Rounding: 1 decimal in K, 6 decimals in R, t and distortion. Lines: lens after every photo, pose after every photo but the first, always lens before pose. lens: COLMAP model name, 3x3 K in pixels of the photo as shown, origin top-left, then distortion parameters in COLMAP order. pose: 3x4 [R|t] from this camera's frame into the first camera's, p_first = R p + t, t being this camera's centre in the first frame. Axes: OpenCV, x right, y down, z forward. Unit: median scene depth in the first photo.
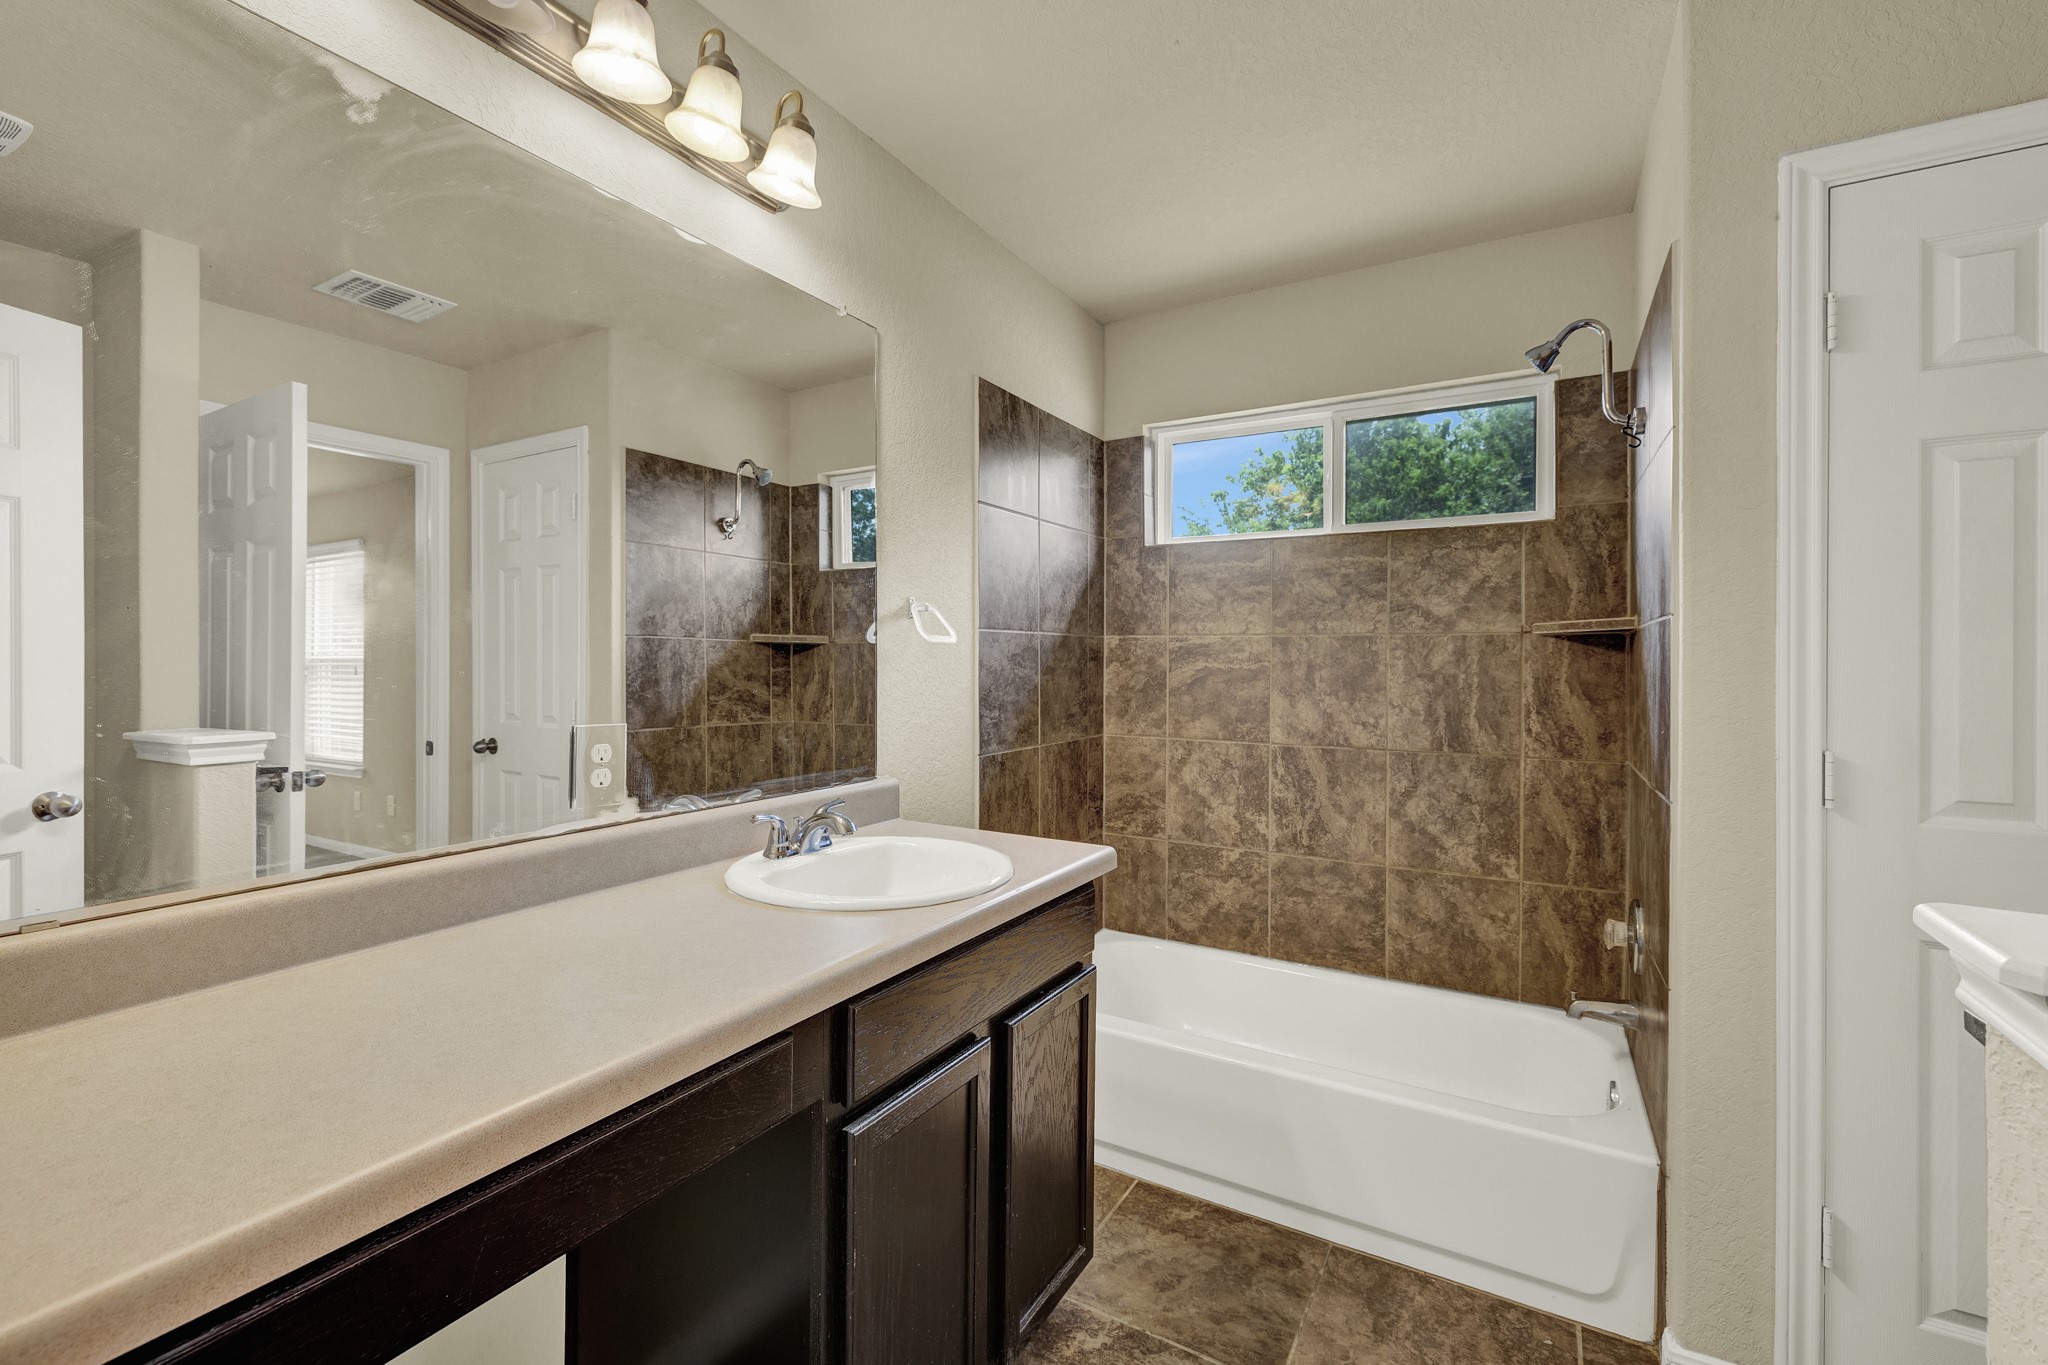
lens RADIAL K [[868.7, 0, 1019.8], [0, 868.7, 673.4], [0, 0, 1]] dist [-0.009497, 0.001435]
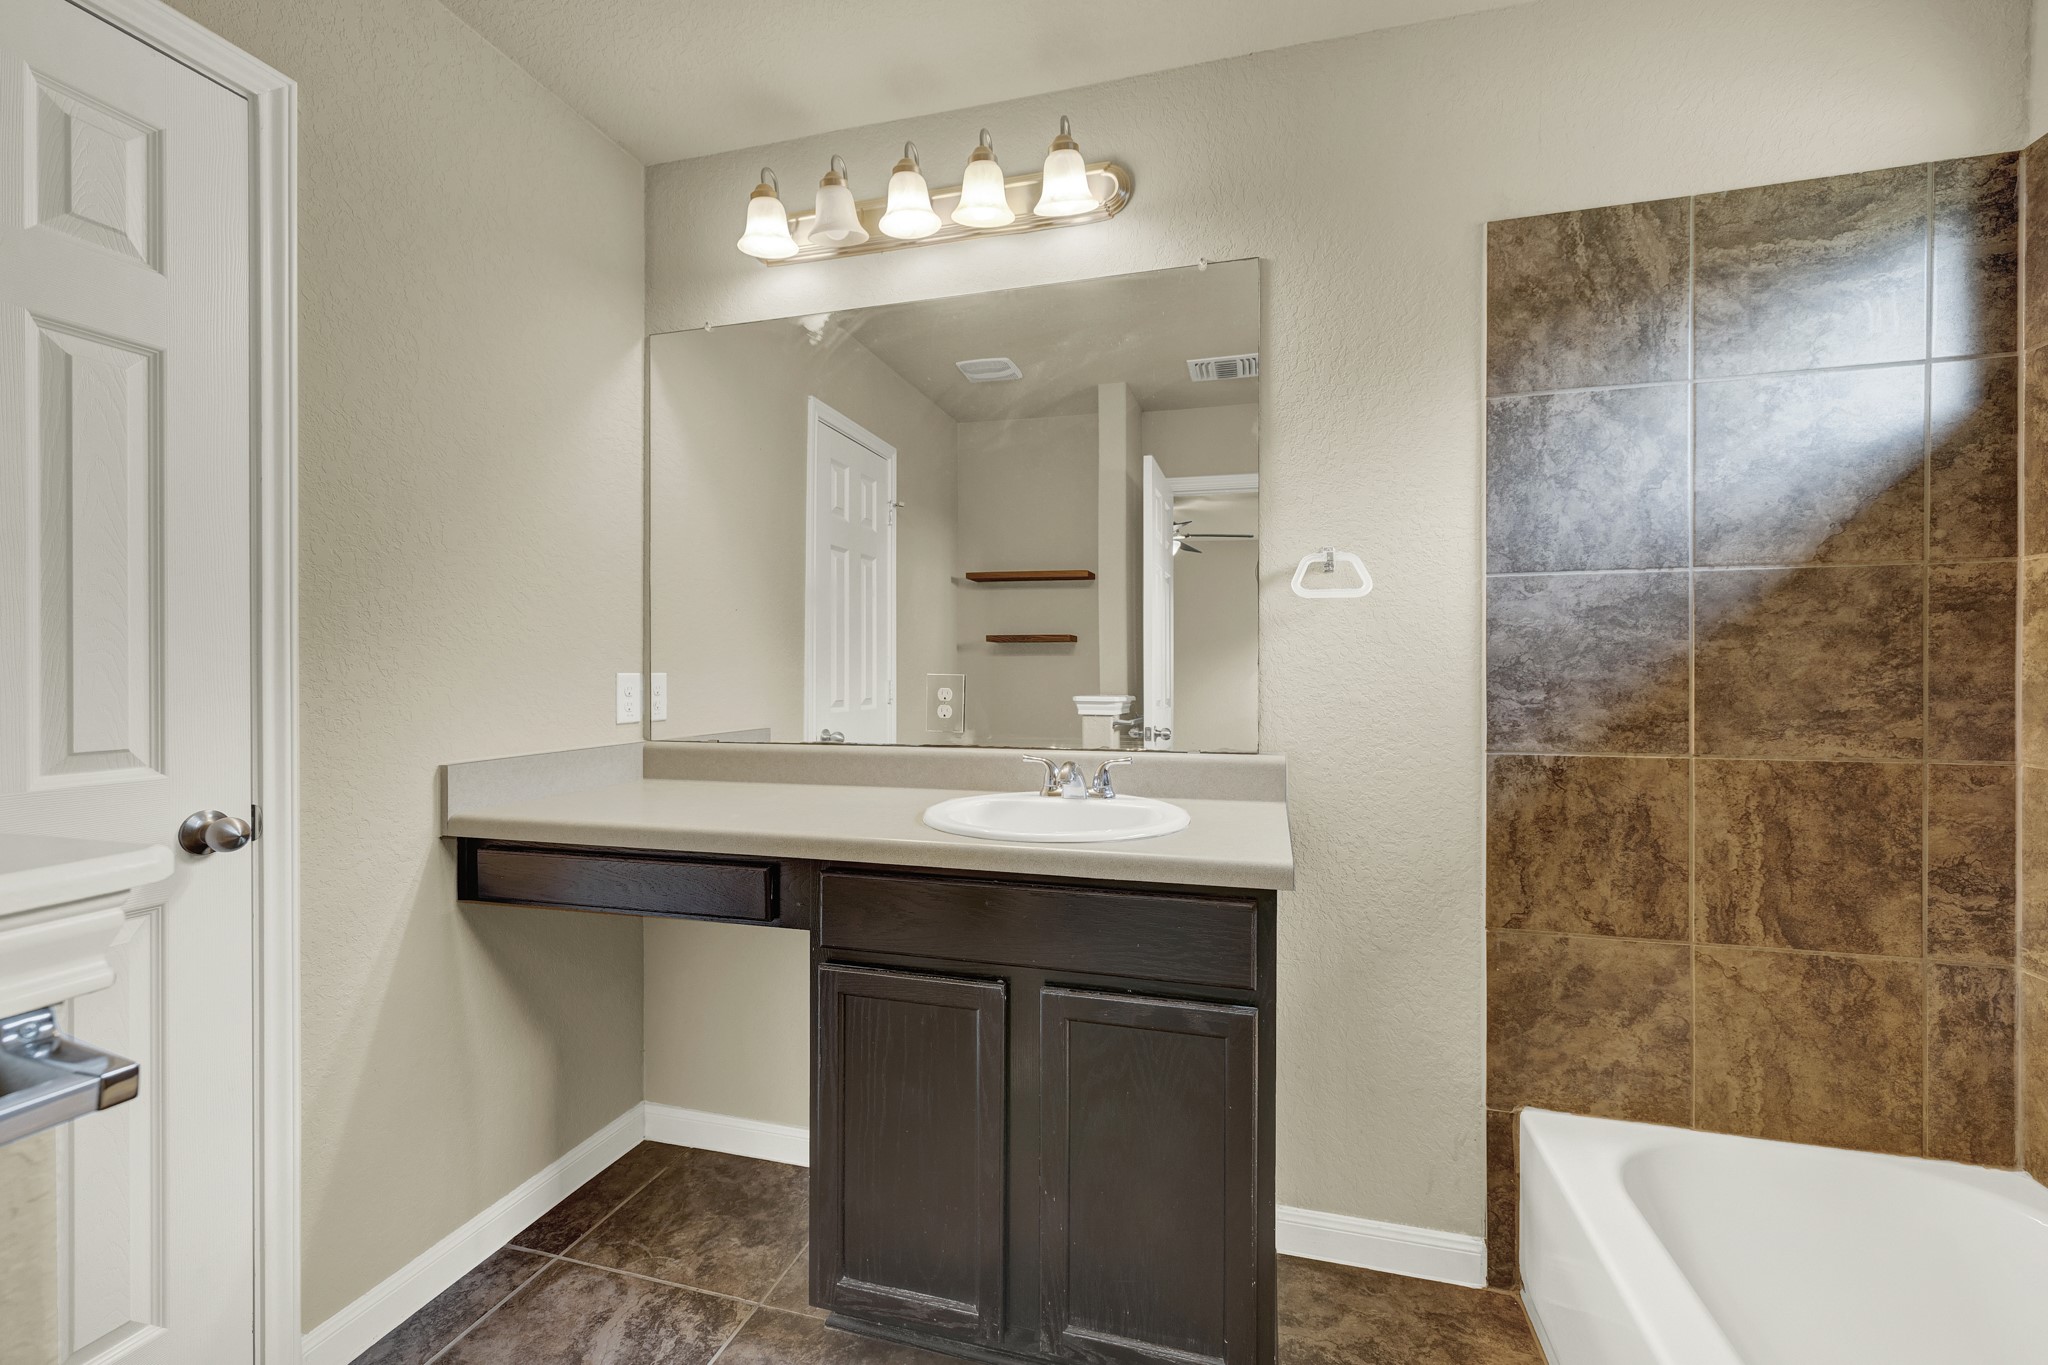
lens RADIAL K [[868.7, 0, 1017.0], [0, 868.7, 674.1], [0, 0, 1]] dist [-0.009497, 0.001435]
pose [[0.252107, 0.001359, -0.967698, 0.521087], [-0.009888, 0.999950, -0.001172, 0.033708], [0.967649, 0.009864, 0.252108, 0.427959]]
